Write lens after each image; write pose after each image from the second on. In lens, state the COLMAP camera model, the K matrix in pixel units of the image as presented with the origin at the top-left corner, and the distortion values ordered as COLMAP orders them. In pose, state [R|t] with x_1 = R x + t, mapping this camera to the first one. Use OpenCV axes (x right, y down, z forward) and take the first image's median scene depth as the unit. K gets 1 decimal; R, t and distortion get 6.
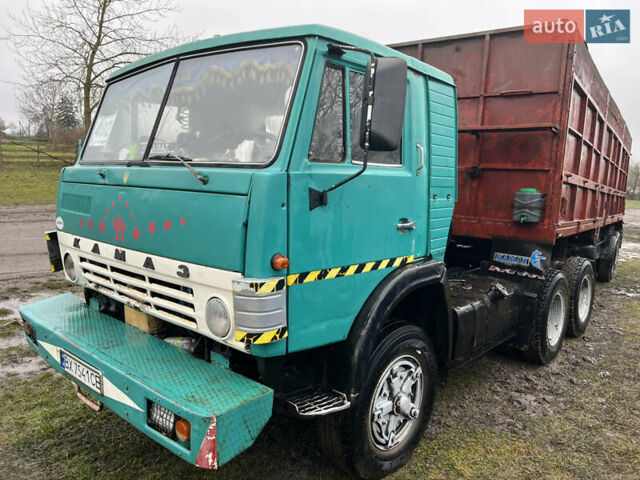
lens RADIAL K [[479.9, 0, 331.8], [0, 479.9, 250.0], [0, 0, 1]] dist [0.053371, -0.058003]
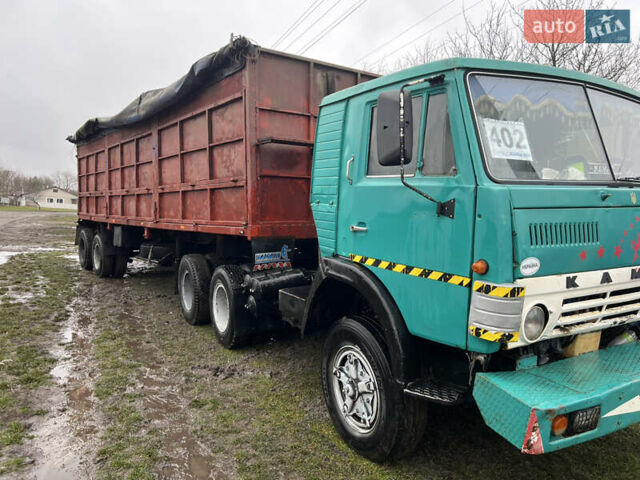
lens RADIAL K [[479.9, 0, 322.2], [0, 479.9, 239.2], [0, 0, 1]] dist [0.053371, -0.058003]
pose [[0.315155, -0.123031, 0.941032, -1.693292], [0.137200, 0.987052, 0.083099, -0.251322], [-0.939071, 0.102921, 0.327954, 1.345957]]
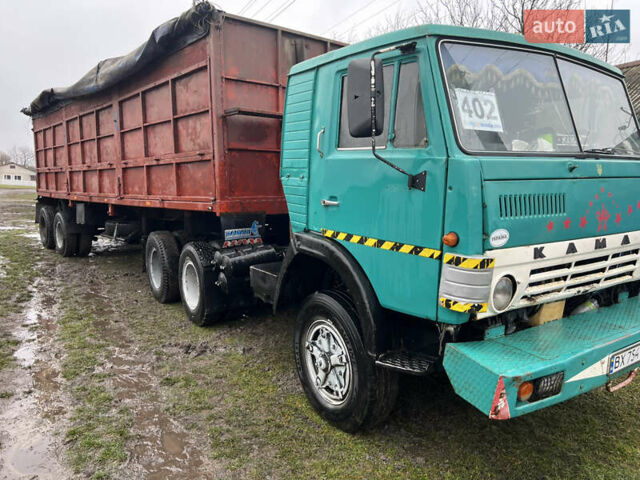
lens RADIAL K [[479.9, 0, 323.1], [0, 479.9, 245.4], [0, 0, 1]] dist [0.053371, -0.058003]
pose [[0.255651, -0.186316, 0.948646, -1.676674], [0.142331, 0.977815, 0.153688, -0.246141], [-0.956234, 0.095732, 0.276498, 1.350175]]
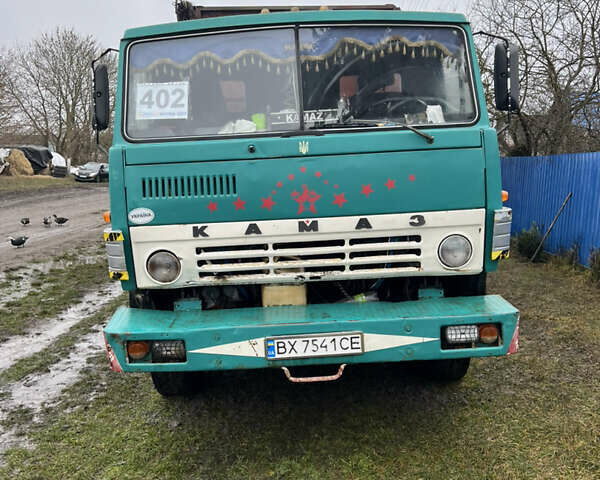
lens RADIAL K [[593.1, 0, 295.0], [0, 593.1, 244.4], [0, 0, 1]] dist [0.070040, 0.000000]
pose [[0.738658, -0.174359, 0.651140, -1.319924], [0.170547, 0.982880, 0.069722, -0.044442], [-0.652149, 0.059549, 0.755748, 0.104386]]
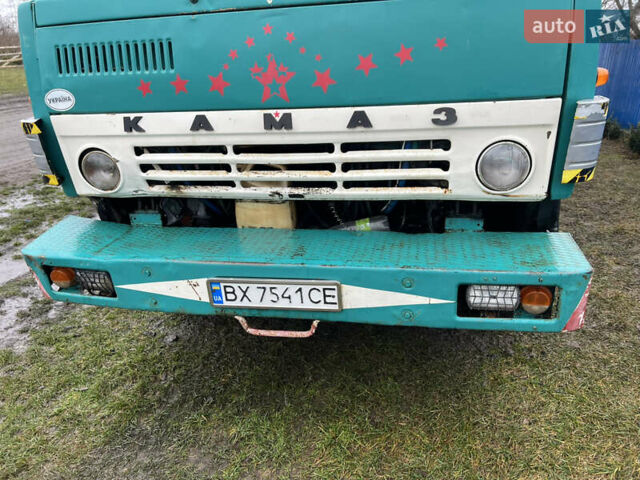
lens RADIAL K [[479.9, 0, 322.5], [0, 479.9, 242.3], [0, 0, 1]] dist [0.053371, -0.058003]
pose [[0.860357, -0.260434, 0.438132, -0.757309], [0.153403, 0.952056, 0.264682, 0.002878], [-0.486059, -0.160511, 0.859060, 0.385102]]
